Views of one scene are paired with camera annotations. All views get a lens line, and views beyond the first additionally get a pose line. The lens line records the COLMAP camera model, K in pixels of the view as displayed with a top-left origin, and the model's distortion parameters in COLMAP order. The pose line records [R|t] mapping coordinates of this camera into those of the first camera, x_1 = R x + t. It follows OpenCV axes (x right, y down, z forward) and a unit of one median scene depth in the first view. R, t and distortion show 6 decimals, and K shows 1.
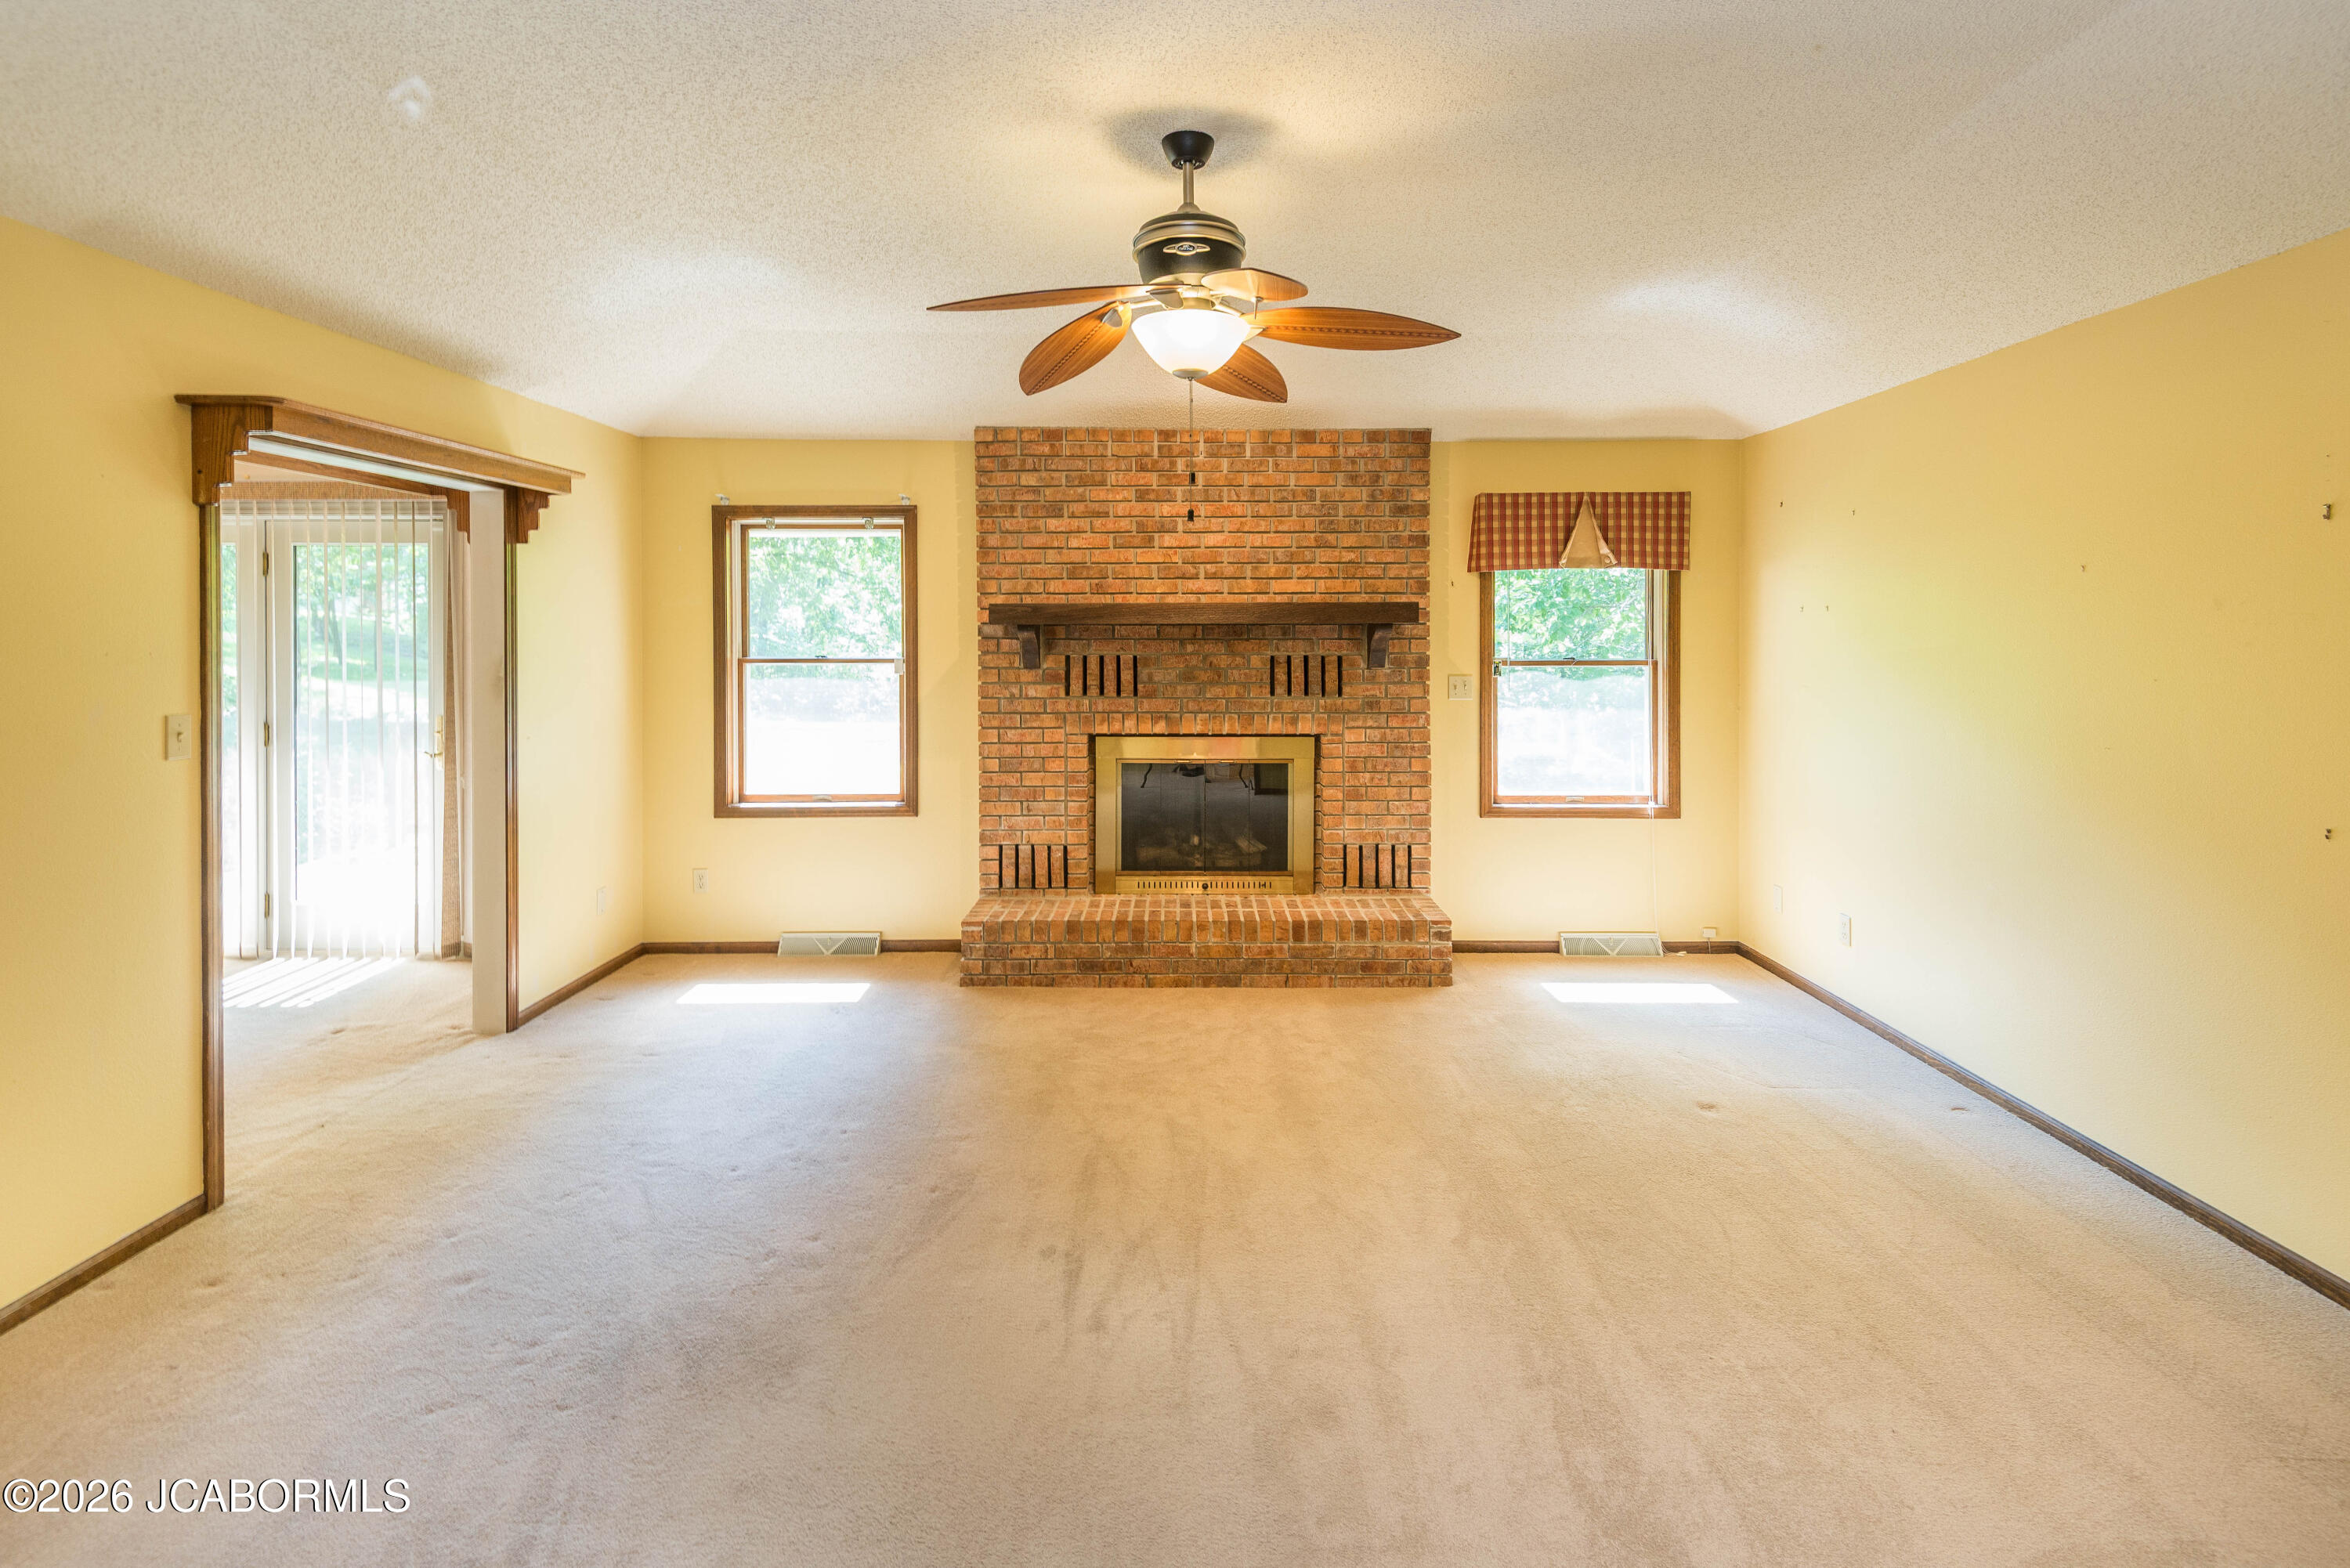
lens RADIAL K [[1117.2, 0, 1179.0], [0, 1117.2, 792.8], [0, 0, 1]] dist [0.026343, -0.012656]
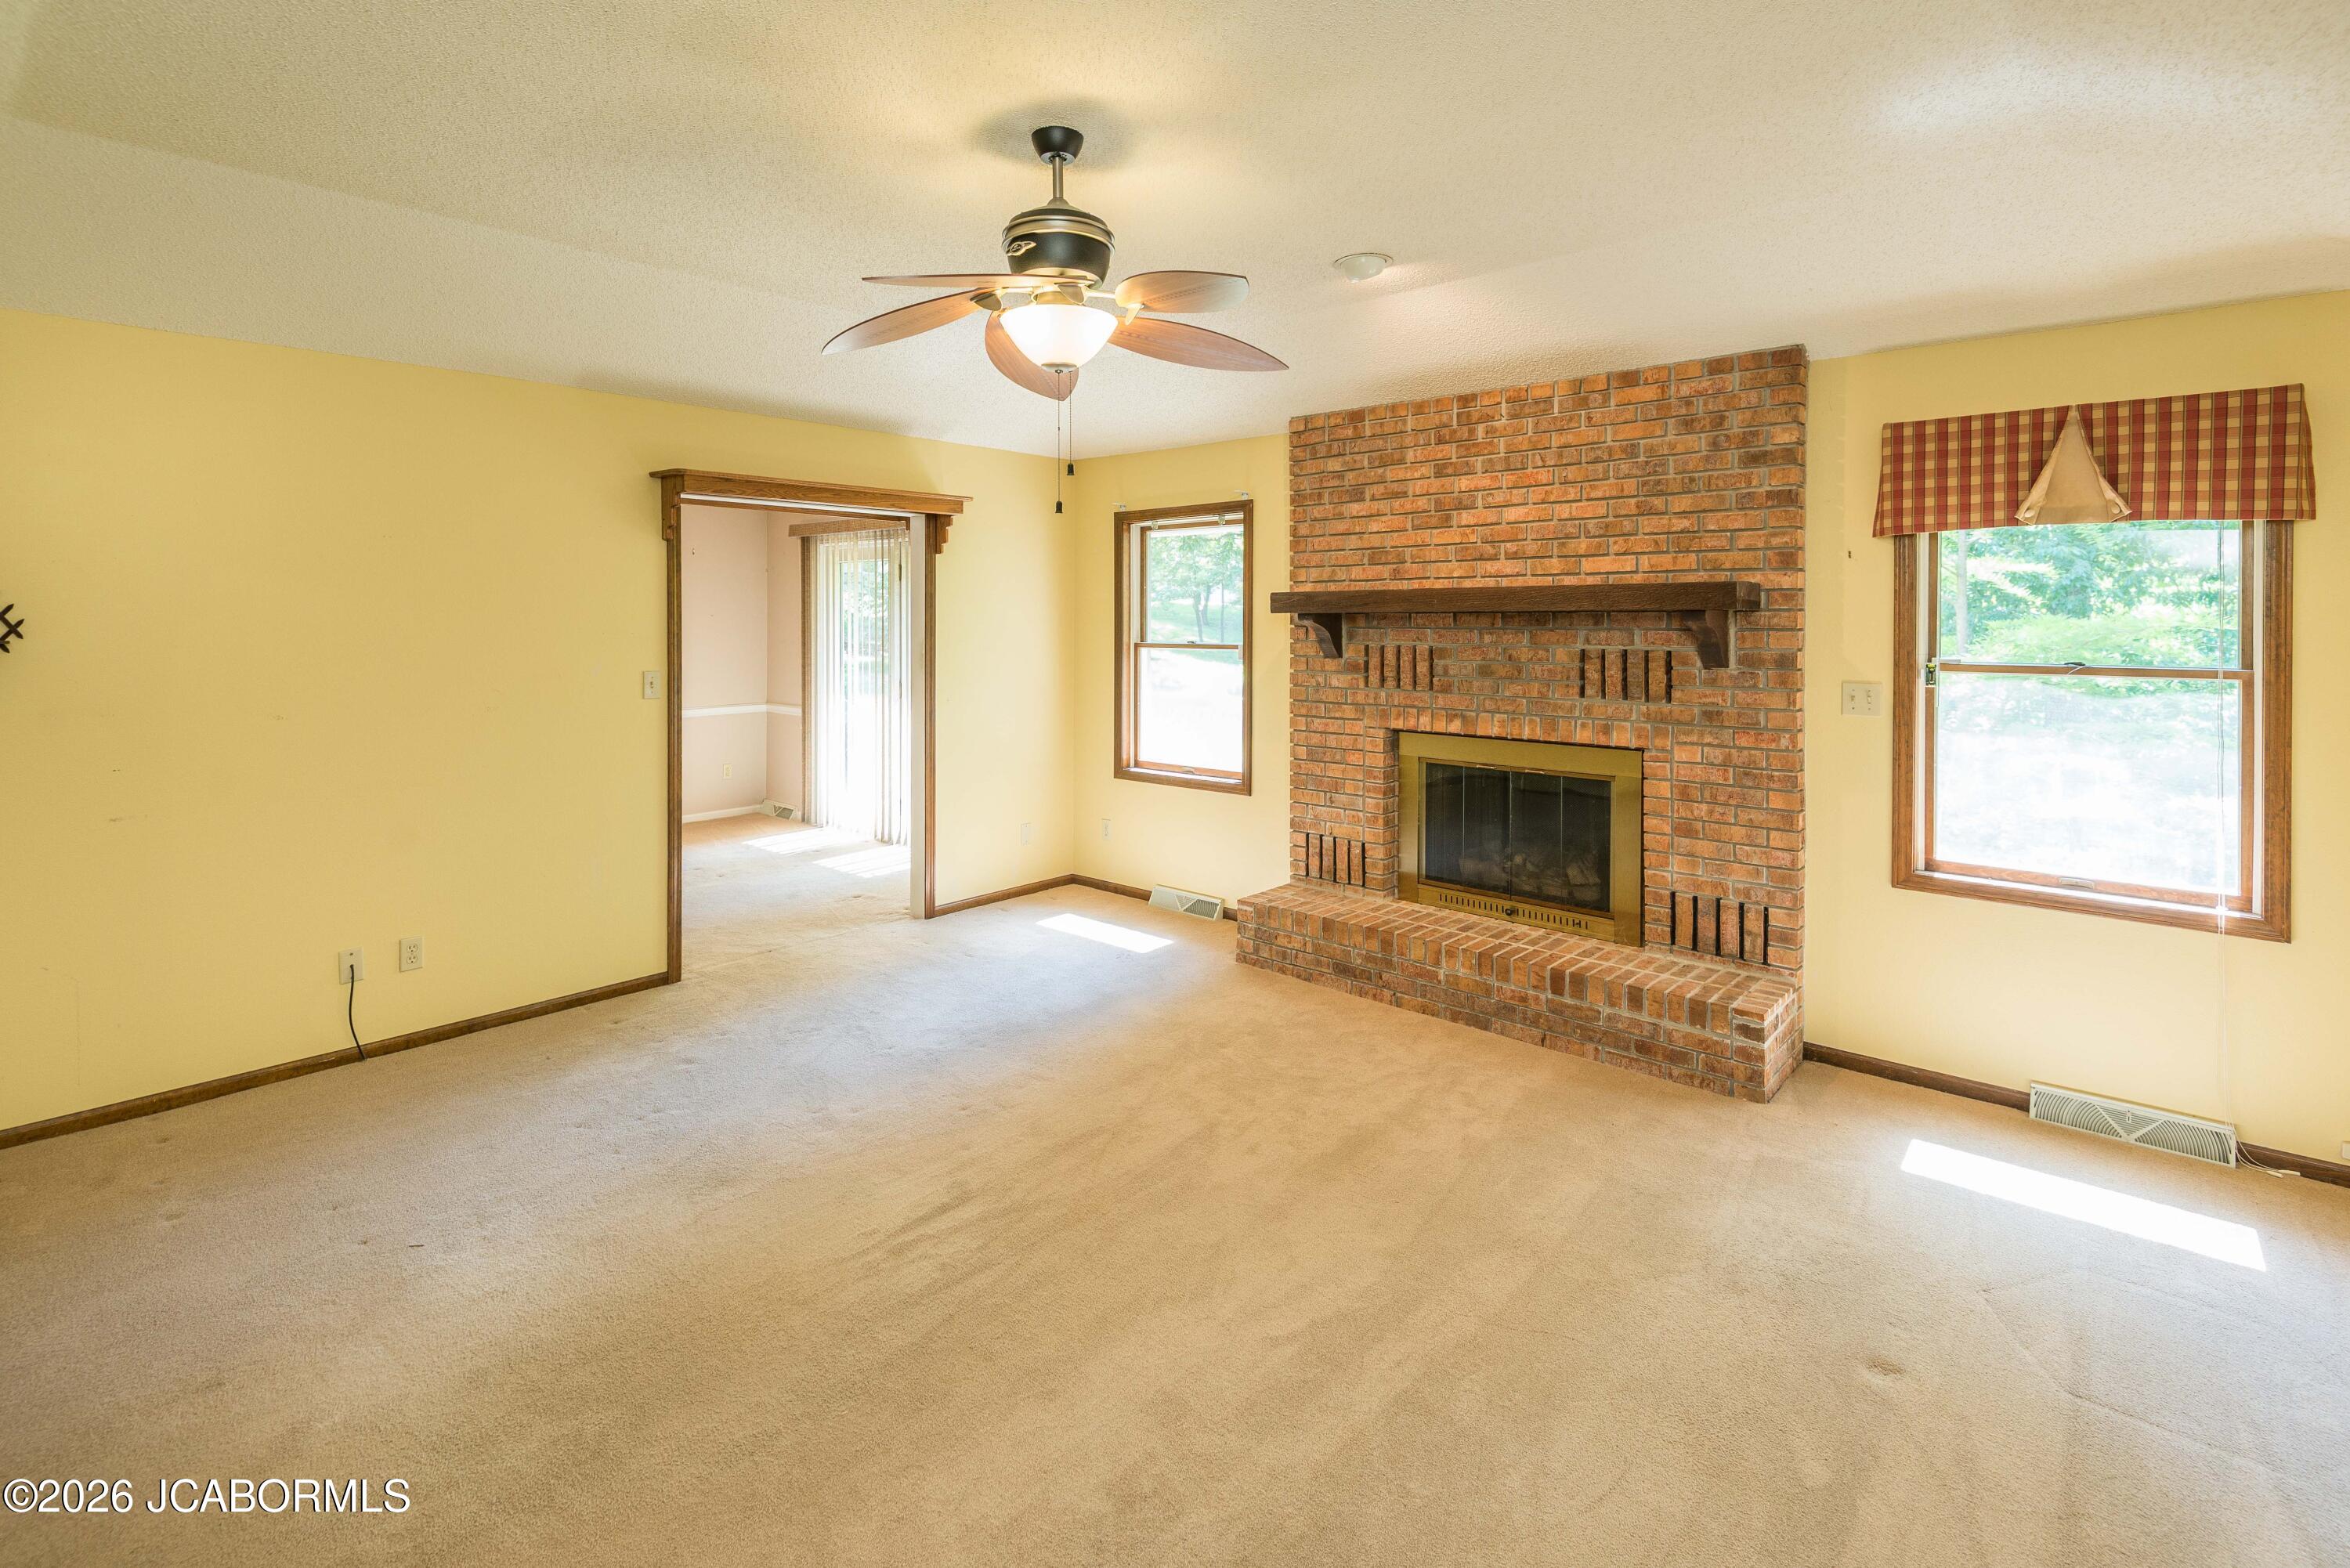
lens RADIAL K [[1117.2, 0, 1157.0], [0, 1117.2, 777.6], [0, 0, 1]] dist [0.026343, -0.012656]
pose [[0.733142, 0.098463, -0.672910, 0.429588], [-0.098249, 0.994418, 0.038464, -0.029435], [0.672941, 0.037913, 0.738723, 0.178512]]
